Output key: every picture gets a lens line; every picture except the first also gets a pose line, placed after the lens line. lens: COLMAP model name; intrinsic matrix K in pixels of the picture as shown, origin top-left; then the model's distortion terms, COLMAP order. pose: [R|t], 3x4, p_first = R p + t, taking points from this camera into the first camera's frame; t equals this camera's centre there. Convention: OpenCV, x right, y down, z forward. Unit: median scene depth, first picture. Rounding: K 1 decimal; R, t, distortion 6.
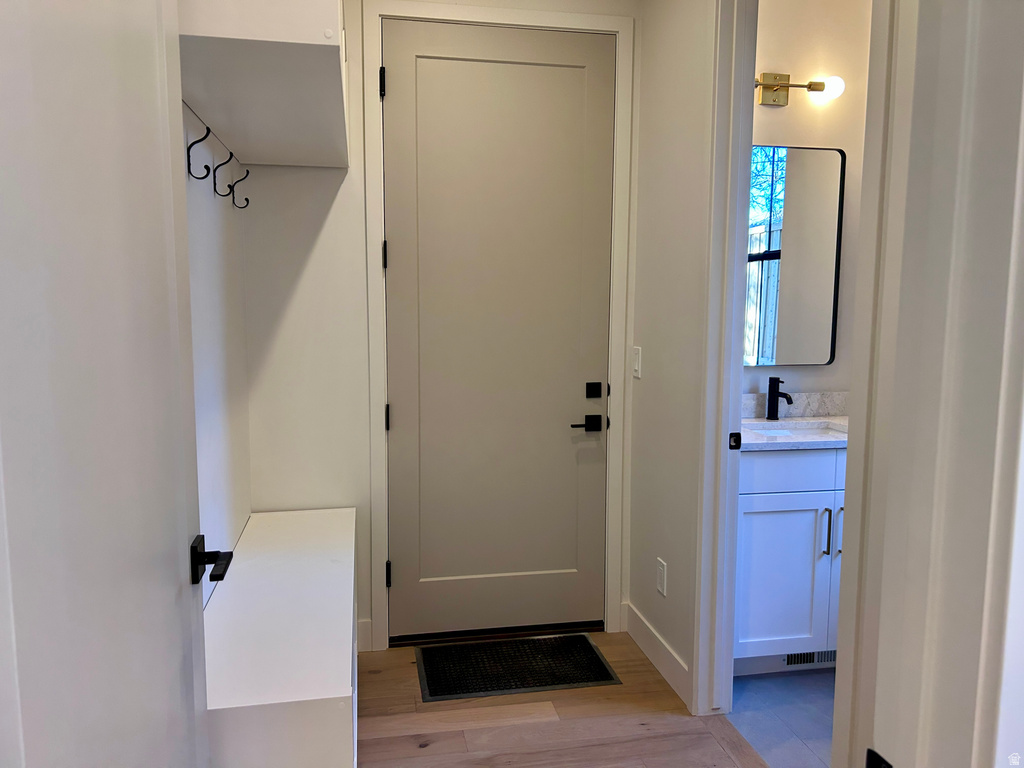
lens RADIAL K [[772.6, 0, 514.3], [0, 772.6, 378.7], [0, 0, 1]] dist [0.045877, -0.044935]
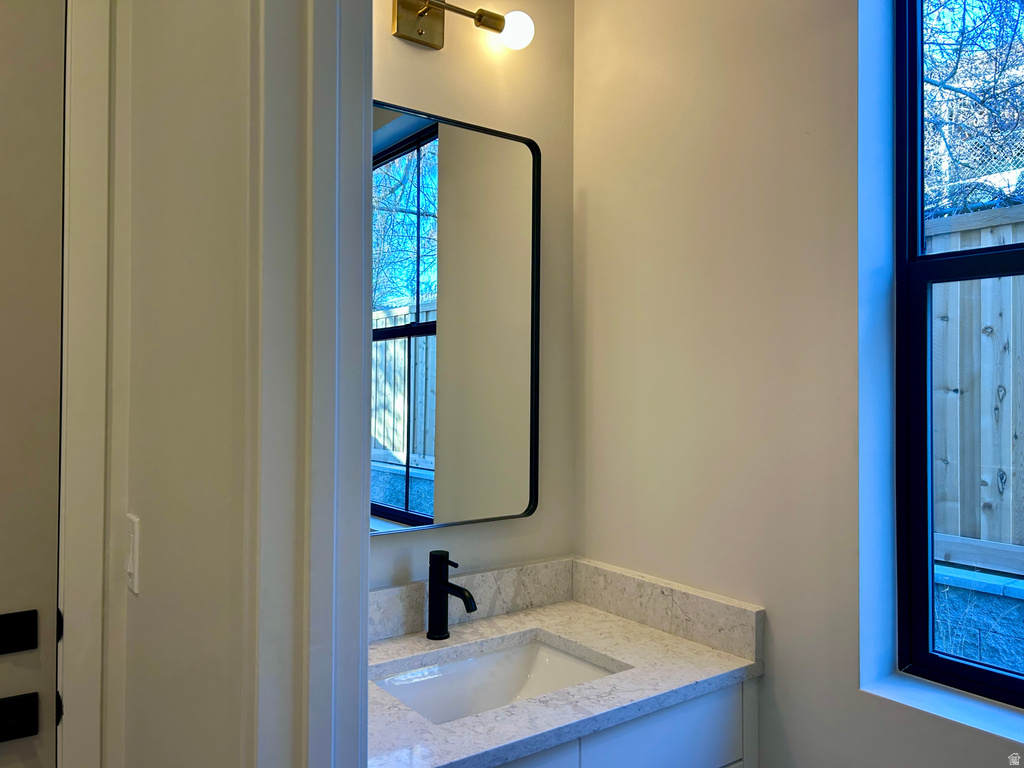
lens RADIAL K [[772.6, 0, 509.4], [0, 772.6, 377.3], [0, 0, 1]] dist [0.045877, -0.044935]
pose [[0.906983, 0.001783, 0.421164, 0.156384], [0.045685, 0.993674, -0.102589, -0.060460], [-0.418683, 0.112288, 0.901164, 0.490029]]
